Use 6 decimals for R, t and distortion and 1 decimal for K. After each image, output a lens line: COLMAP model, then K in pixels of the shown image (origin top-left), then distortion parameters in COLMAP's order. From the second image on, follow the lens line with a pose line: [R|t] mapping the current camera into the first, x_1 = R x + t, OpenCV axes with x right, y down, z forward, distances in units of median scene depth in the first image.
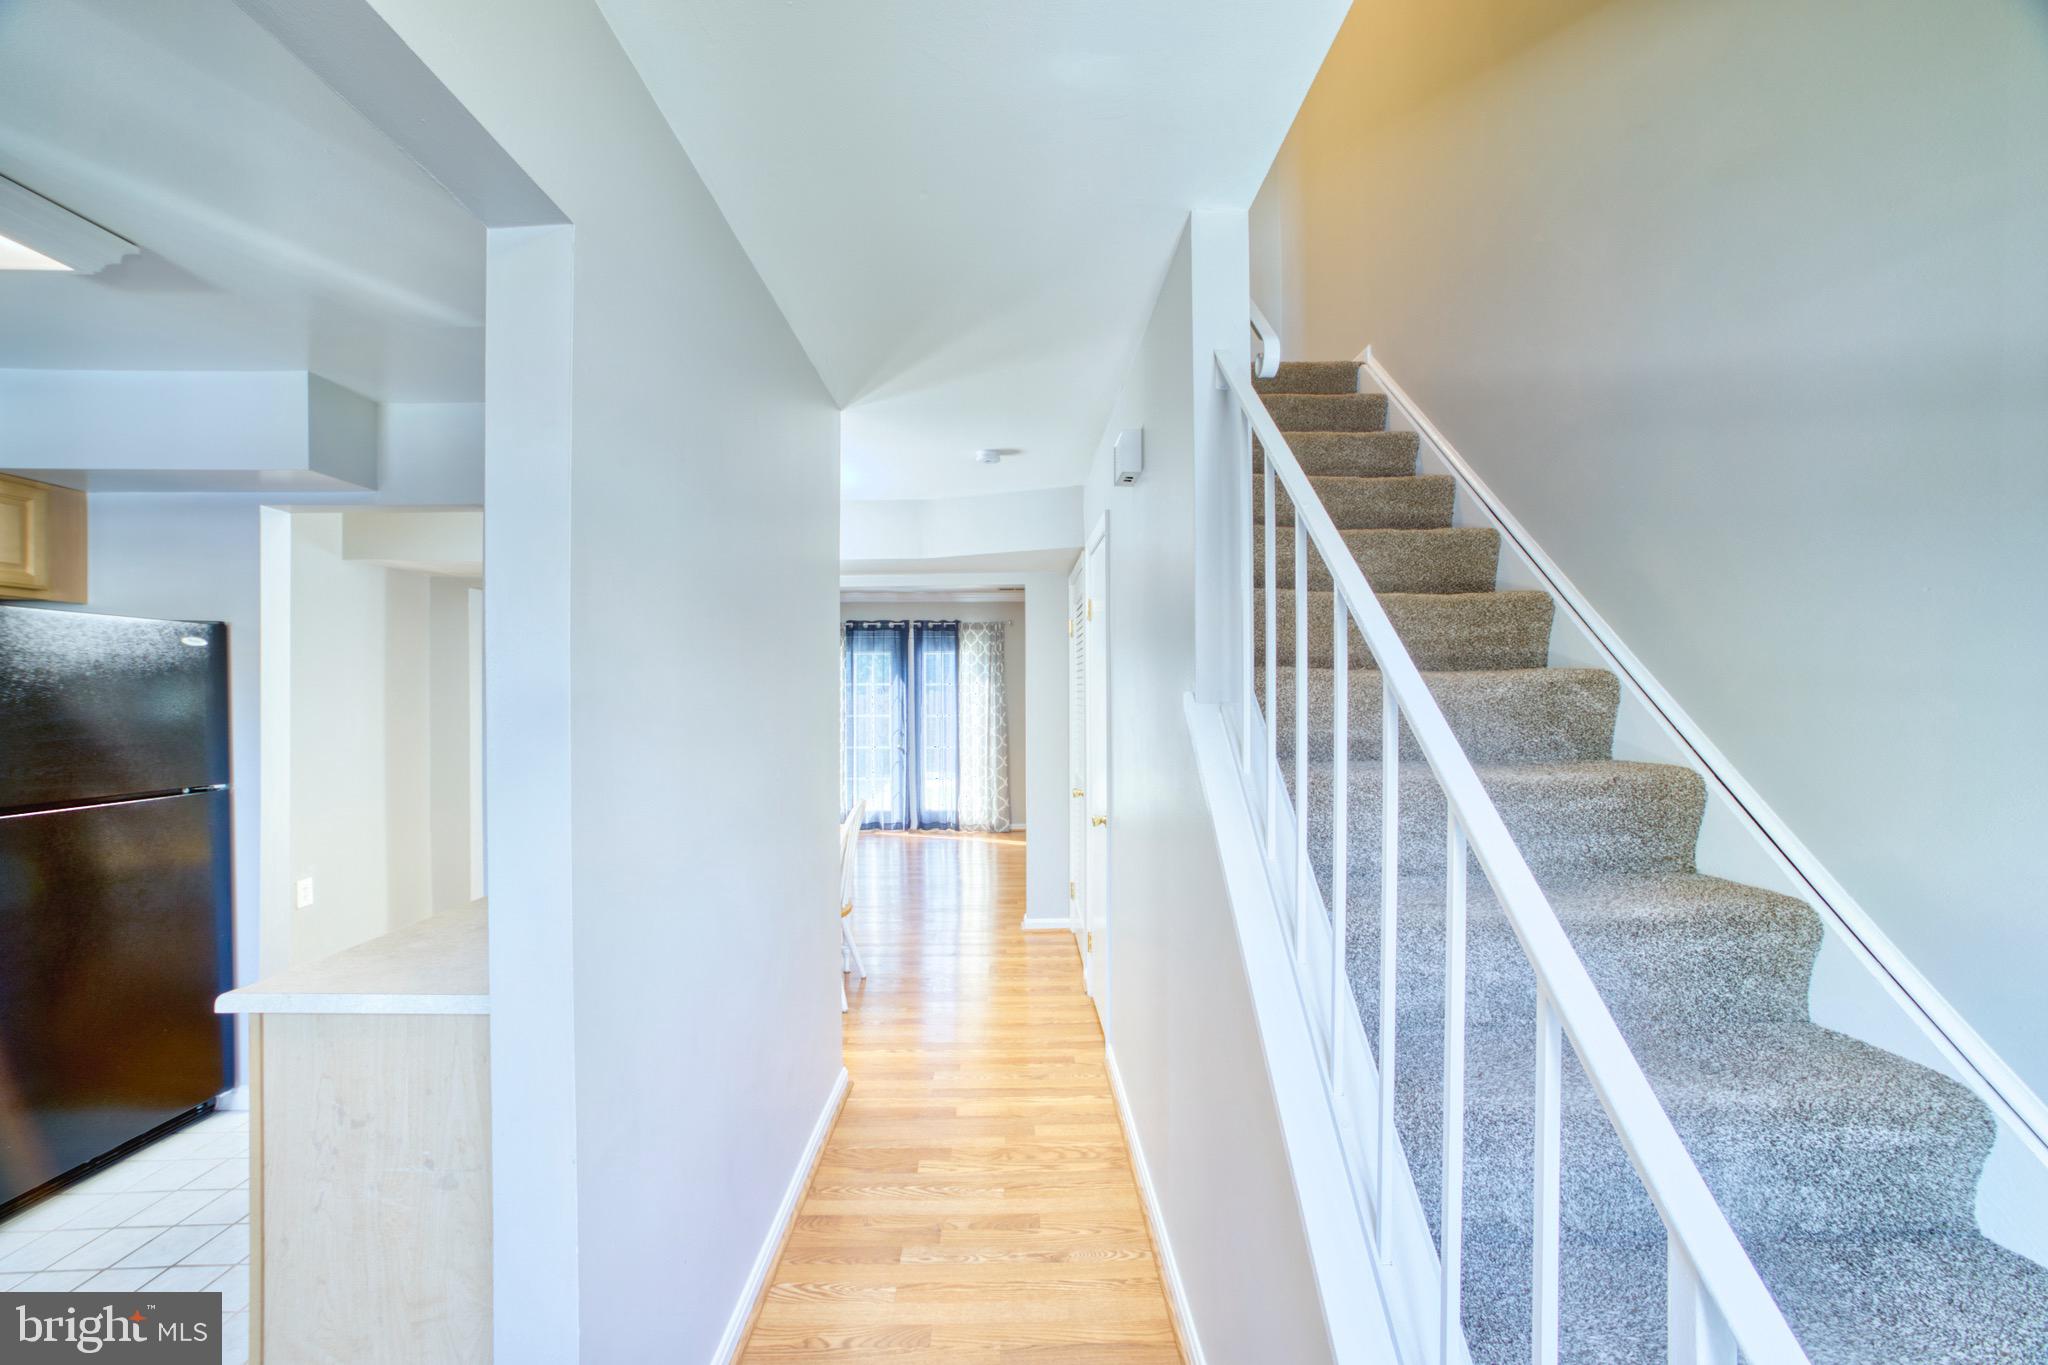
lens RADIAL K [[826.6, 0, 1013.1], [0, 826.6, 689.7], [0, 0, 1]] dist [-0.058196, 0.026668]
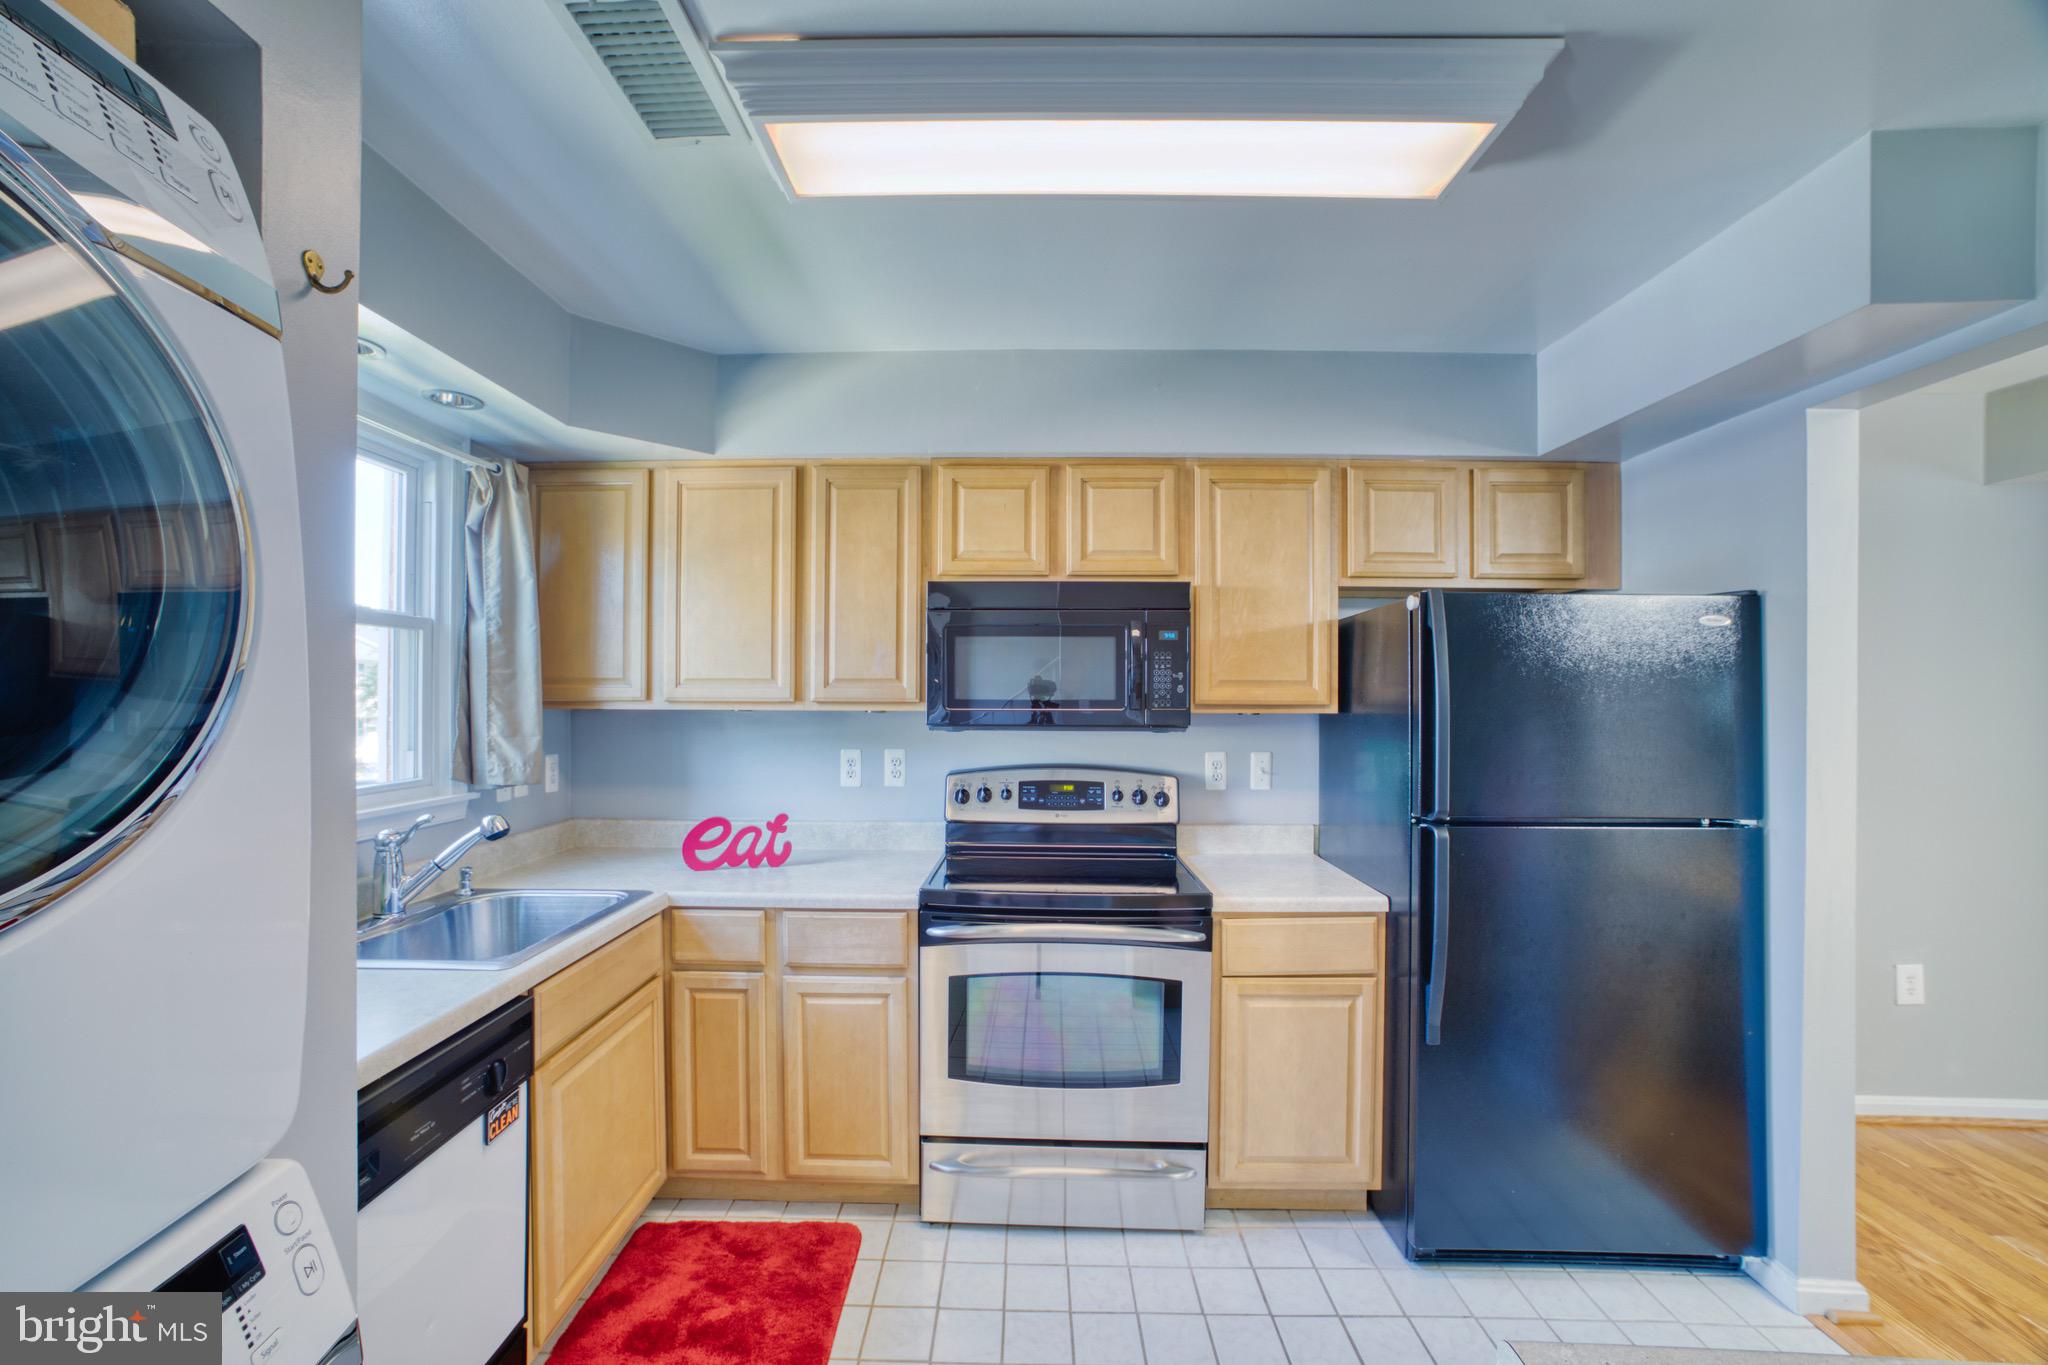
lens RADIAL K [[784.4, 0, 1024.0], [0, 784.4, 682.5], [0, 0, 1]] dist [-0.000630, -0.000102]
pose [[-0.032529, 0.003724, -0.999464, -0.277439], [0.000532, 0.999993, 0.003708, -0.006874], [0.999471, -0.000411, -0.032530, 0.383121]]
